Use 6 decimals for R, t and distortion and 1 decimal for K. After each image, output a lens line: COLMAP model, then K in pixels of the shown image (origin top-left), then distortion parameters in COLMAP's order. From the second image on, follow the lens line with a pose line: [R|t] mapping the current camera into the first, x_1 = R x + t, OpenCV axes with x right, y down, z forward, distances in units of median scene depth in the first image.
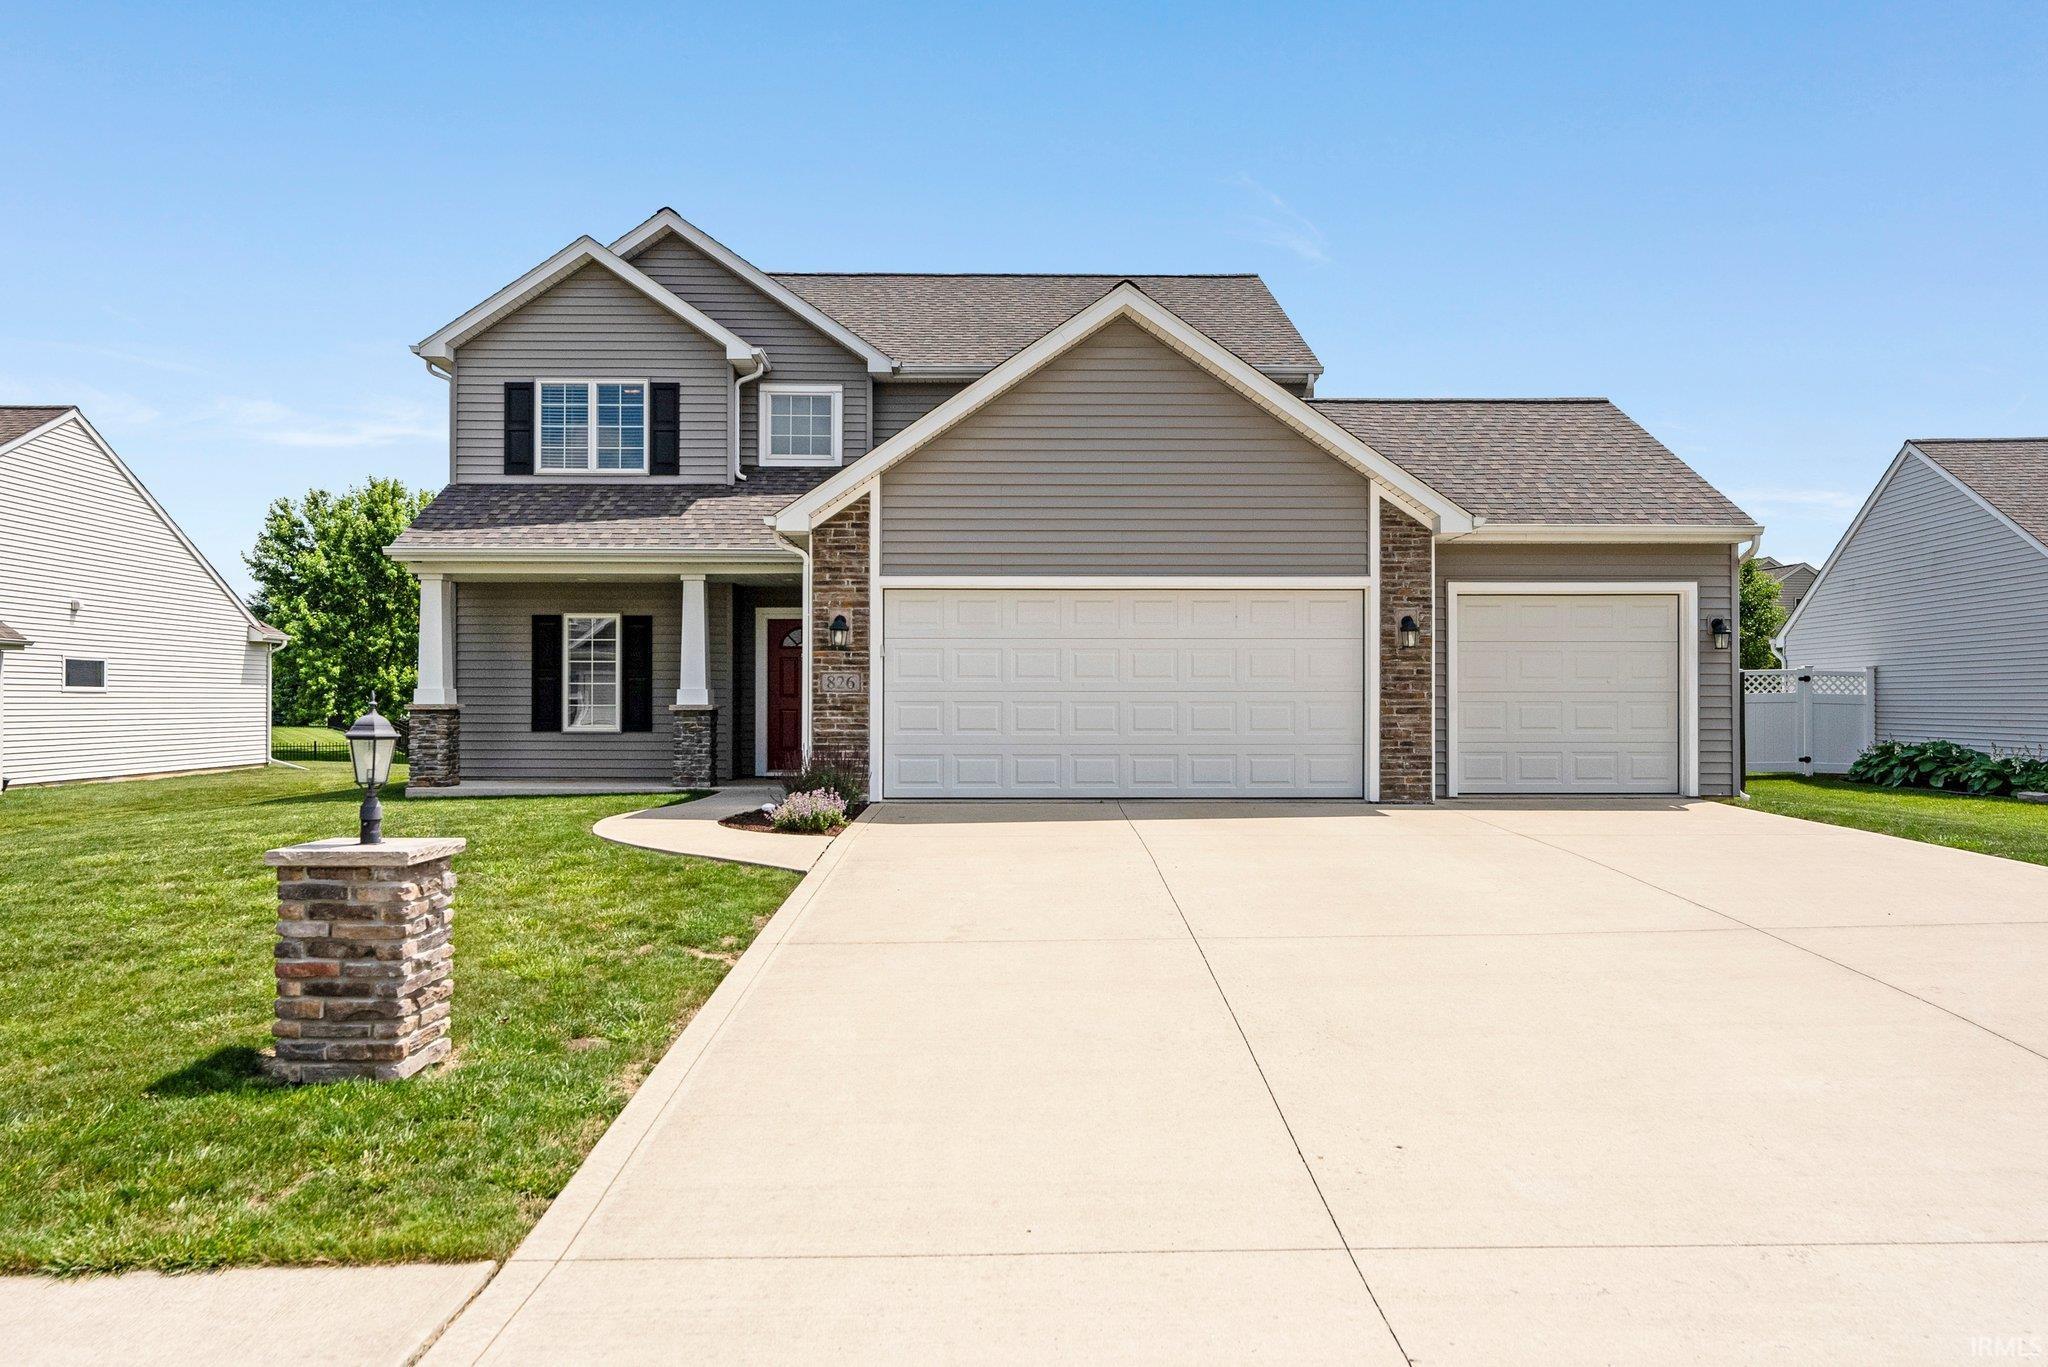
lens RADIAL K [[1393.3, 0, 1024.5], [0, 1393.3, 691.3], [0, 0, 1]] dist [-0.002087, 0.002902]
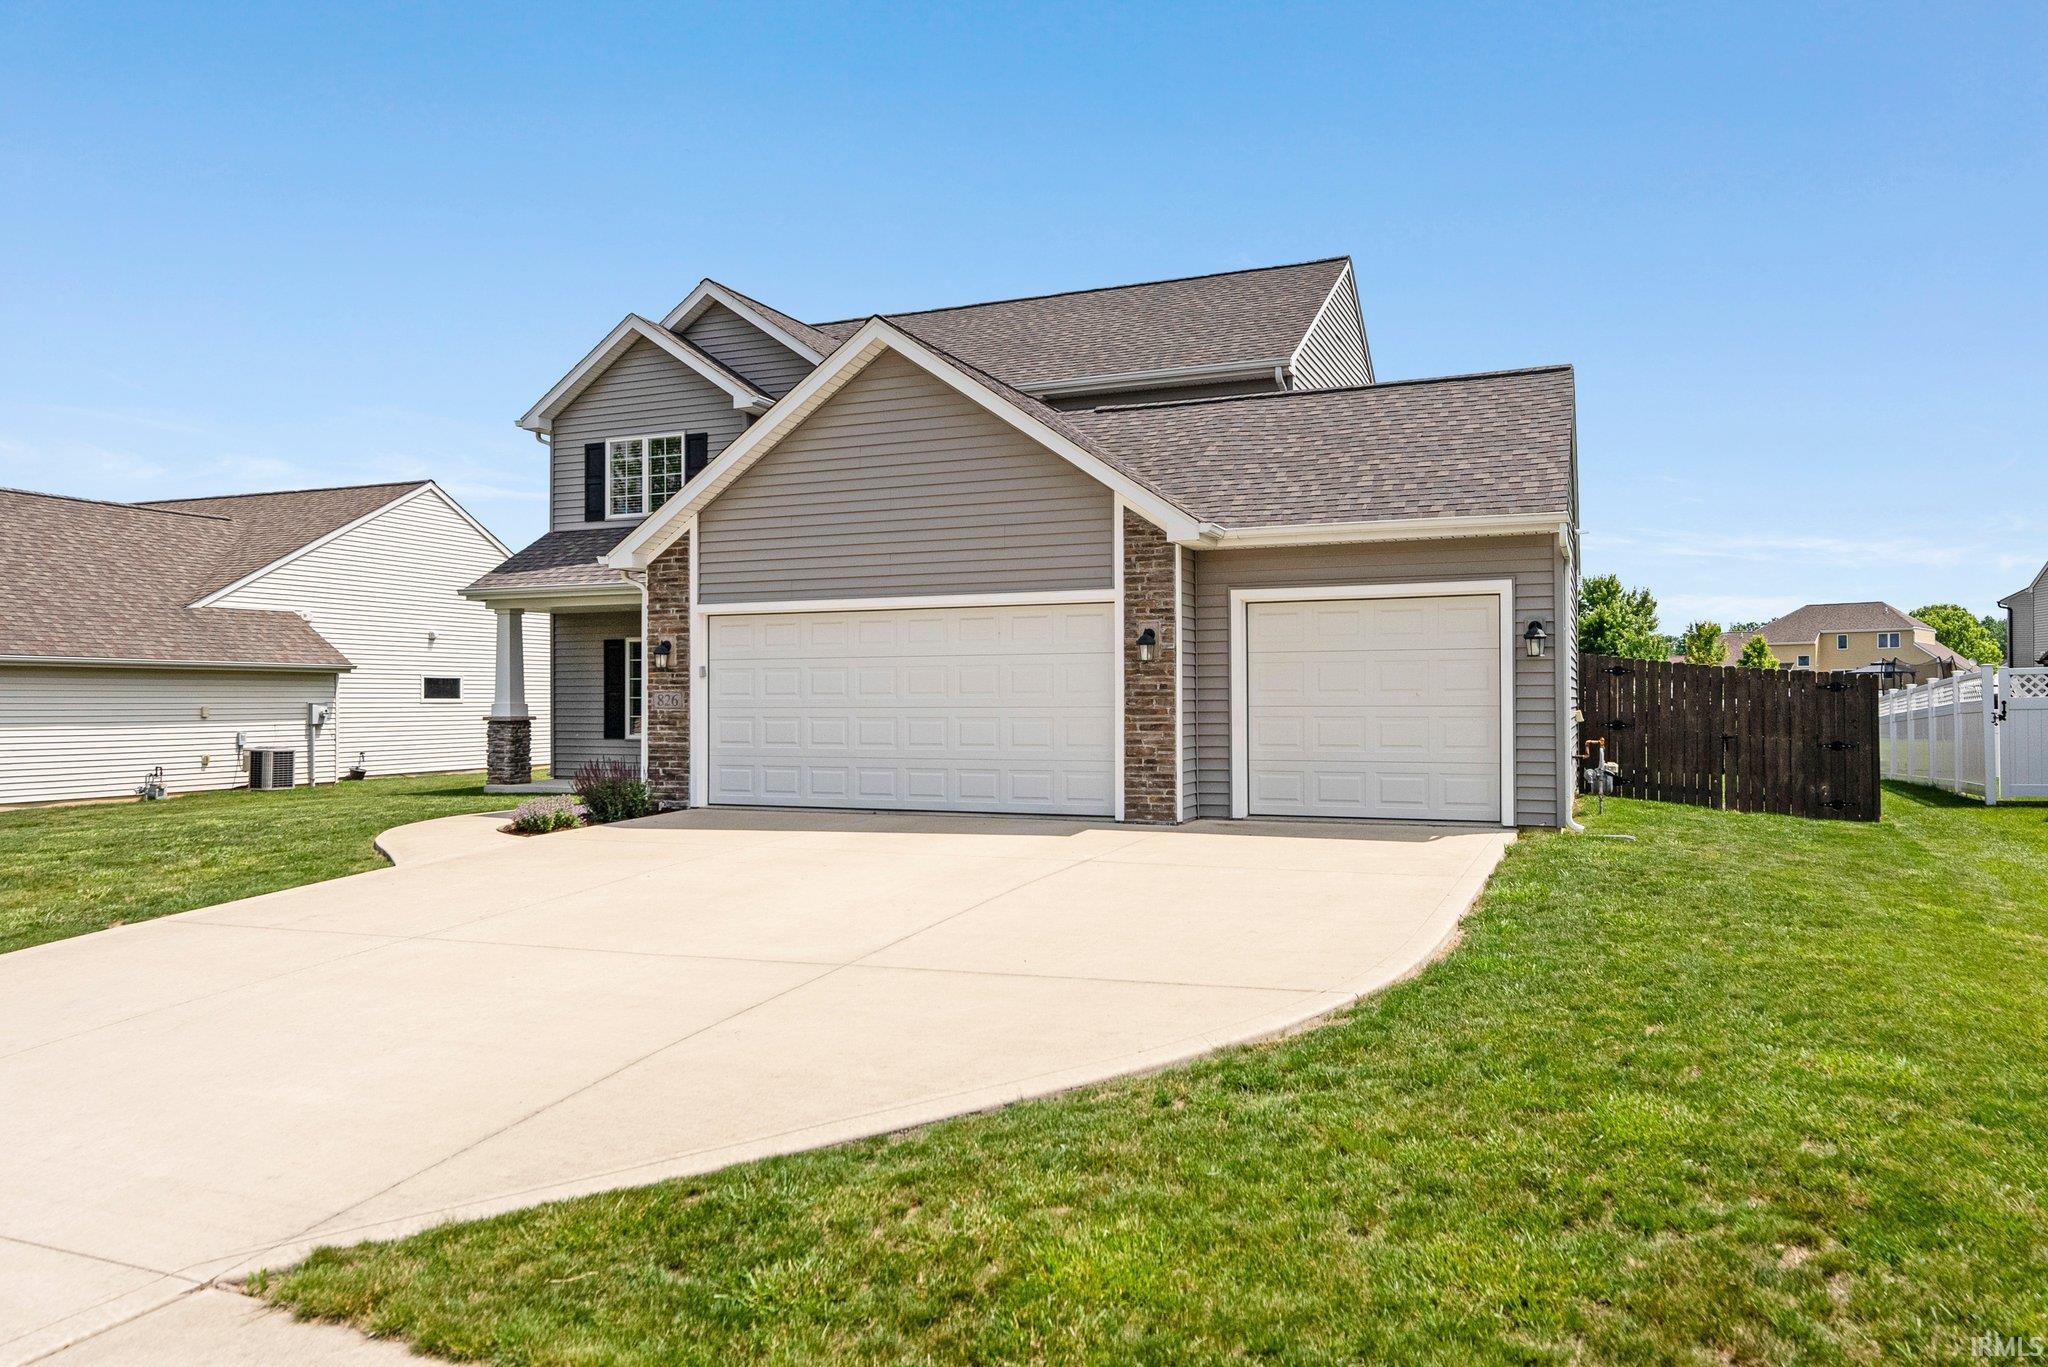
lens RADIAL K [[1393.3, 0, 1022.1], [0, 1393.3, 679.6], [0, 0, 1]] dist [-0.002087, 0.002902]
pose [[0.915320, -0.010054, -0.402601, 0.579536], [0.007153, 0.999937, -0.008707, -0.011114], [0.402663, 0.005090, 0.915334, 0.085317]]
